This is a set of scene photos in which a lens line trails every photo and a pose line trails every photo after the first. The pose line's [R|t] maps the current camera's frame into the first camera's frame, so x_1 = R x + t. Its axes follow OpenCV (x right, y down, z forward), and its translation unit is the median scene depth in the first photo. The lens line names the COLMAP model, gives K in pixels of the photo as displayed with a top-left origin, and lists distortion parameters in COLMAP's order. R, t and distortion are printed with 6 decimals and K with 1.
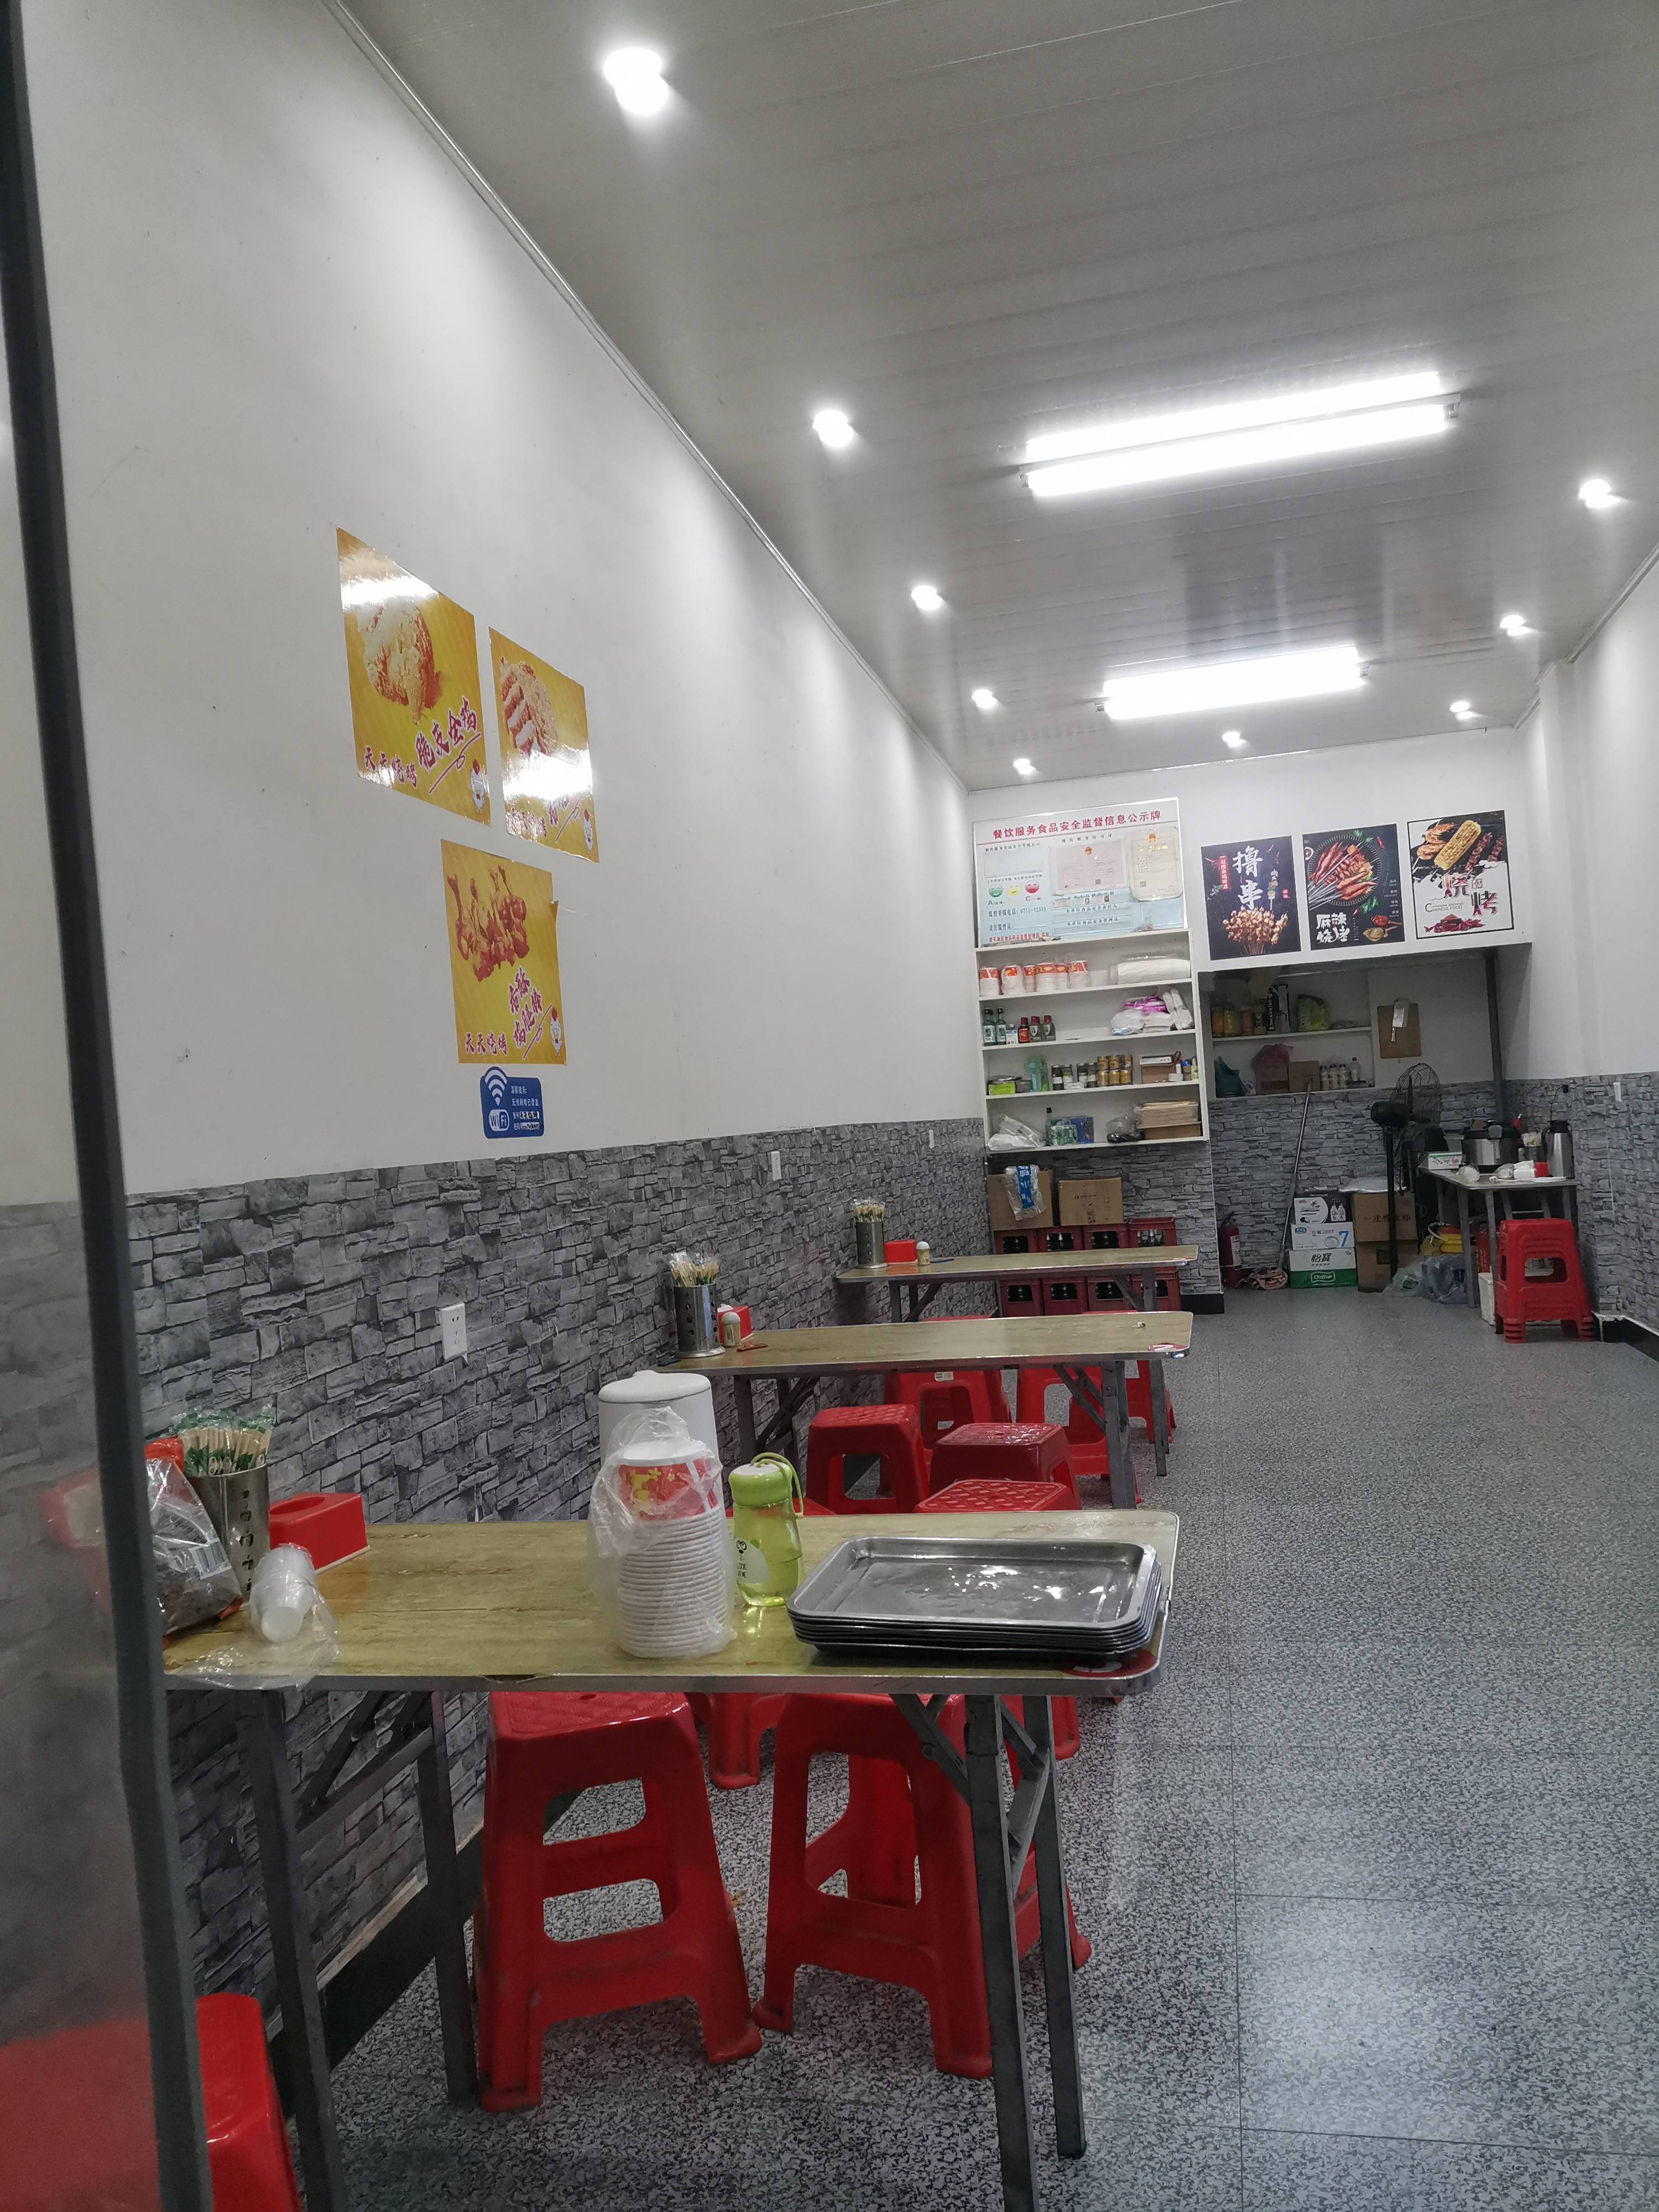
lens RADIAL K [[1641.6, 0, 824.4], [0, 1641.6, 1102.1], [0, 0, 1]] dist [0.108883, -0.131833]
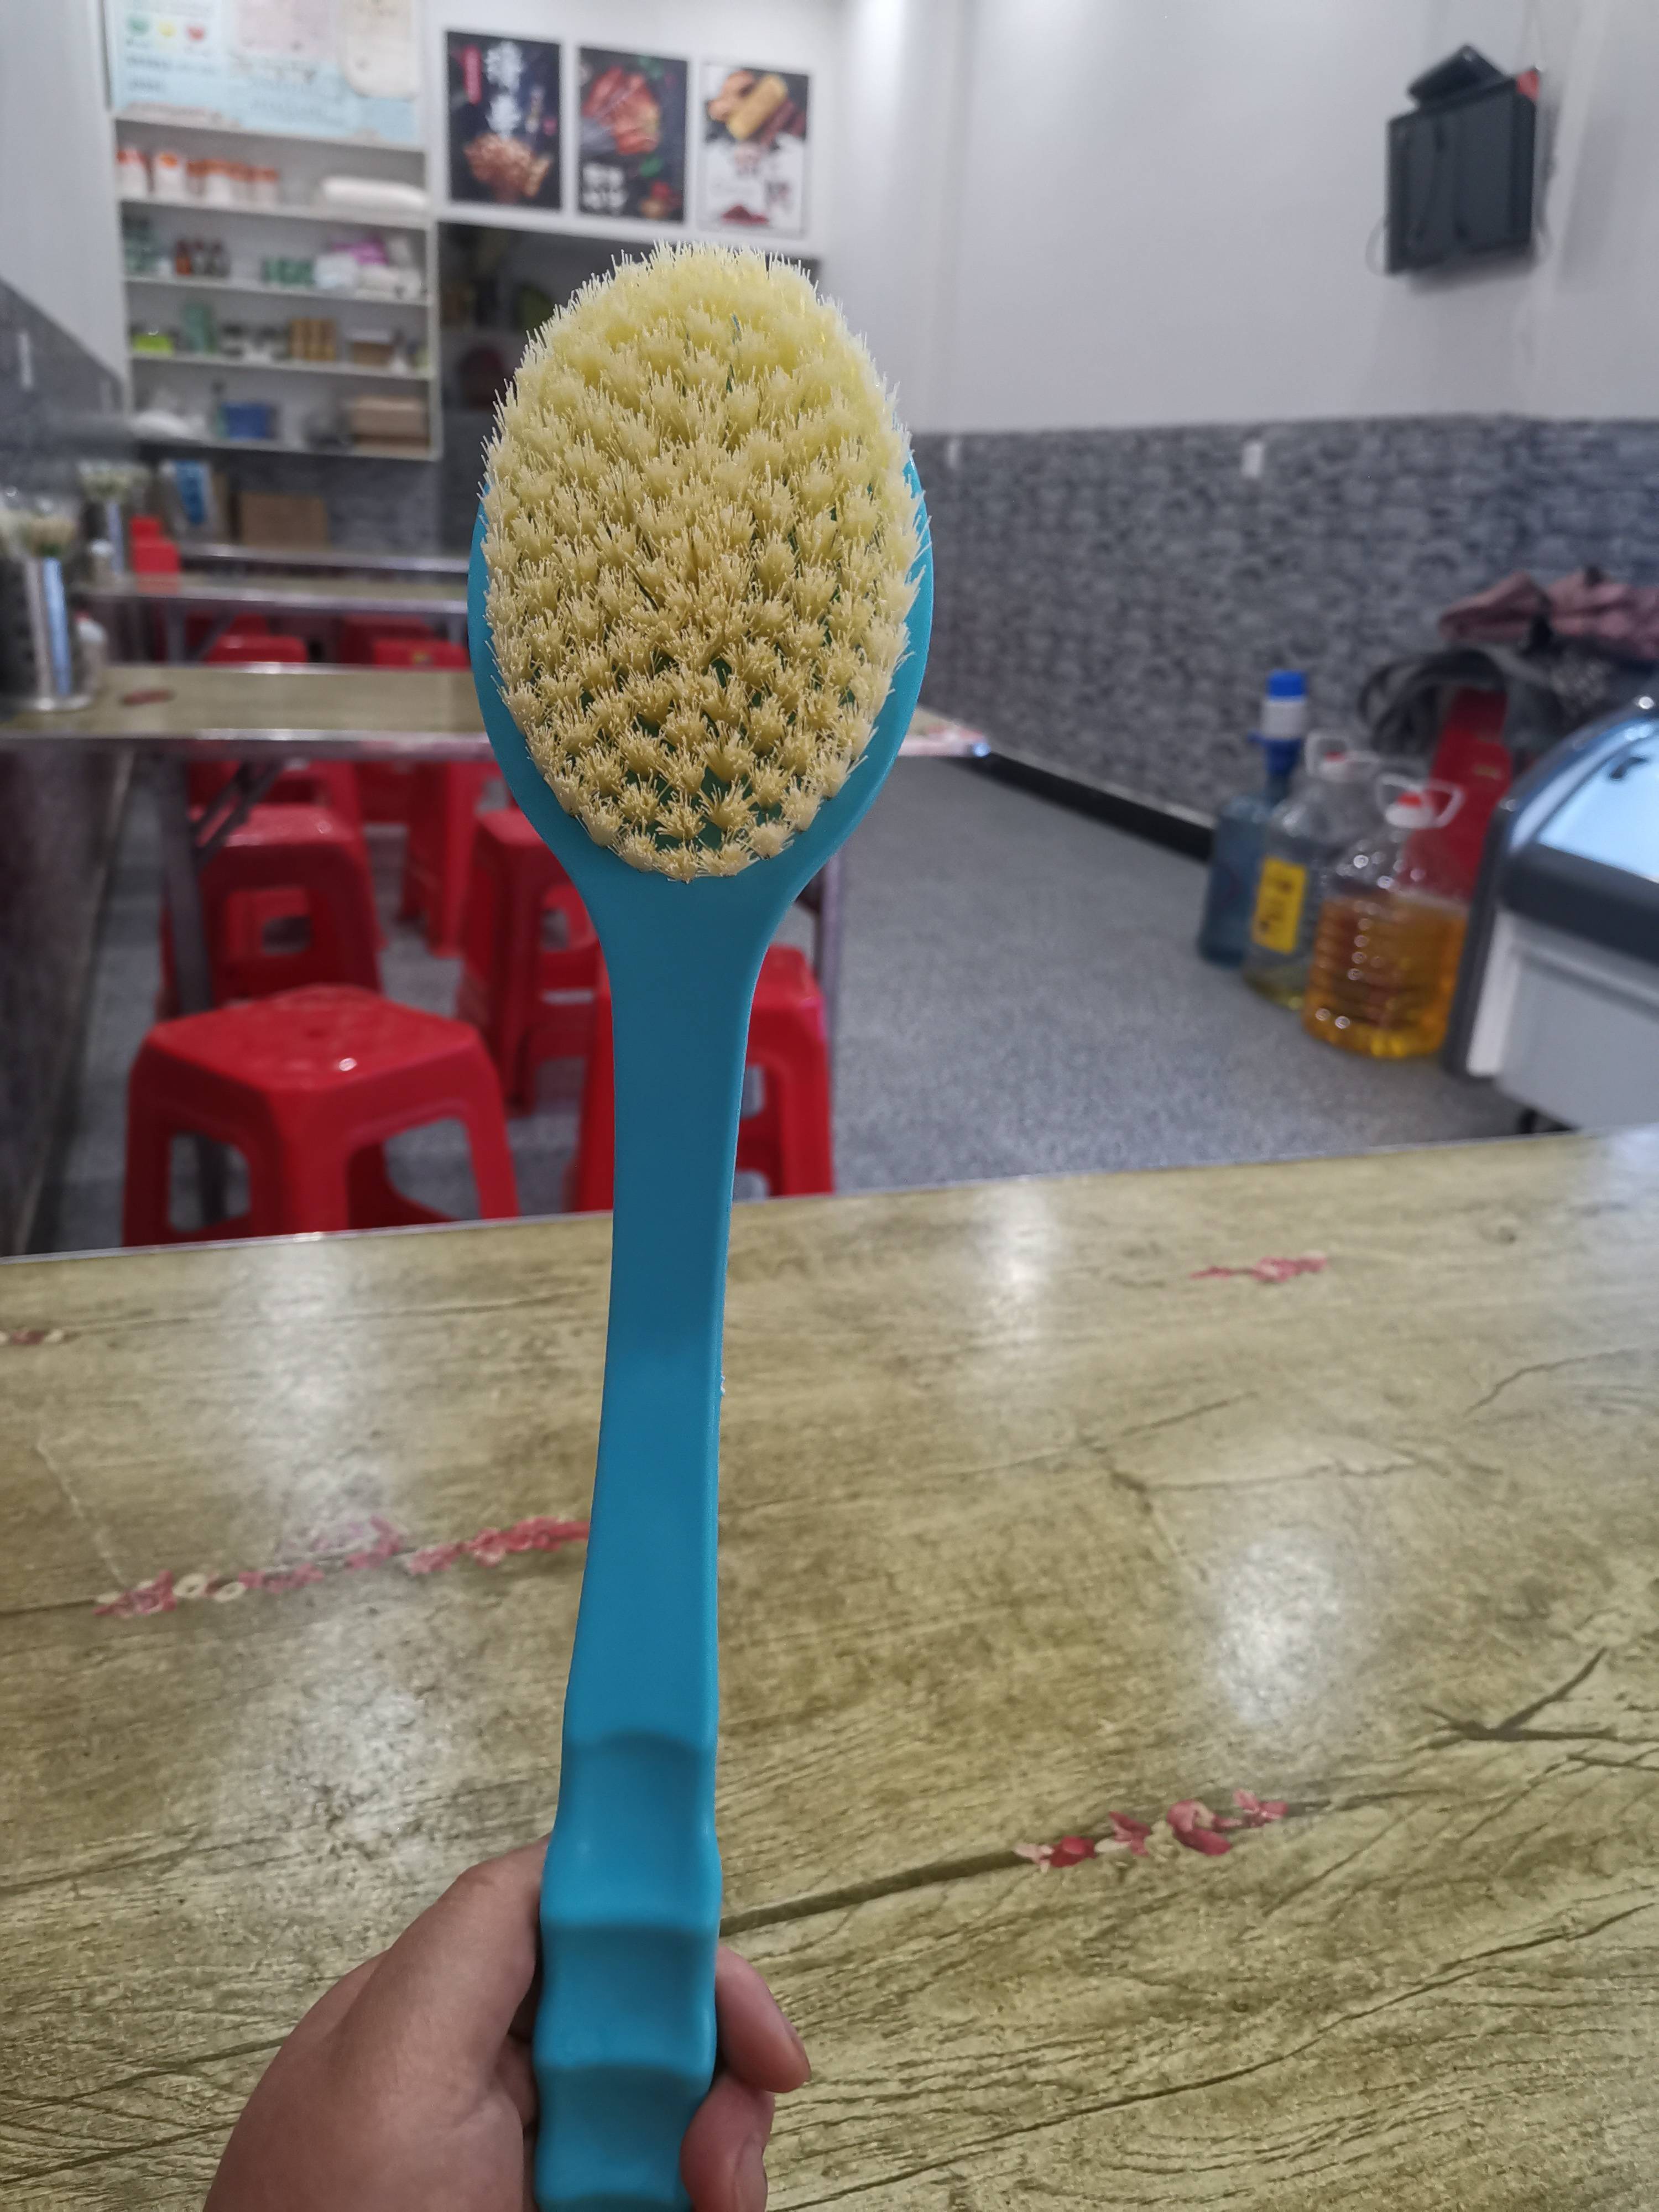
lens RADIAL K [[1712.6, 0, 829.5], [0, 1712.6, 1106.0], [0, 0, 1]] dist [-0.031613, 0.002135]
pose [[0.830391, -0.076912, 0.551847, -0.073319], [-0.123317, 0.940495, 0.316640, 0.033072], [-0.543364, -0.330988, 0.771494, 0.192809]]
